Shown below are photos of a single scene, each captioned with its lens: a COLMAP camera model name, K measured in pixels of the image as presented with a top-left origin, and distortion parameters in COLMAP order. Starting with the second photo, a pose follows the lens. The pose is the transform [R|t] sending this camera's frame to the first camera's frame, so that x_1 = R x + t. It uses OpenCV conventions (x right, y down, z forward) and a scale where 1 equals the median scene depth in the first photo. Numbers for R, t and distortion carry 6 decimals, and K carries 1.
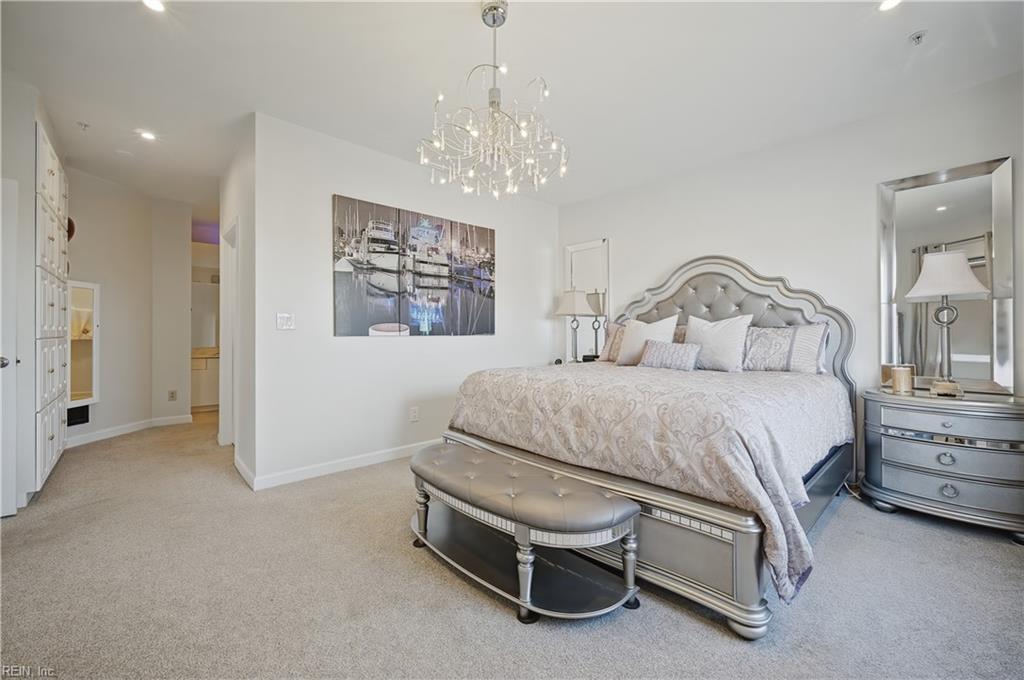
lens RADIAL K [[402.2, 0, 510.3], [0, 402.2, 329.9], [0, 0, 1]] dist [-0.016650, -0.000670]
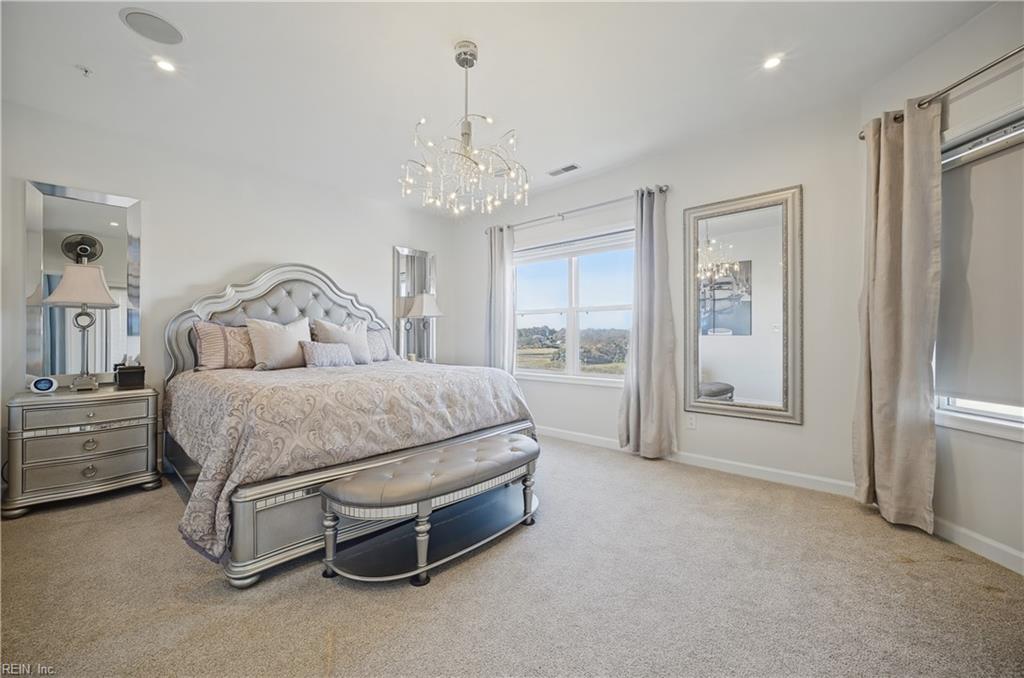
lens RADIAL K [[402.2, 0, 510.3], [0, 402.2, 340.2], [0, 0, 1]] dist [-0.016650, -0.000670]
pose [[-0.054862, -0.006897, 0.998470, -0.918835], [-0.006669, 0.999956, 0.006541, 0.016208], [-0.998472, -0.006300, -0.054905, 0.733279]]
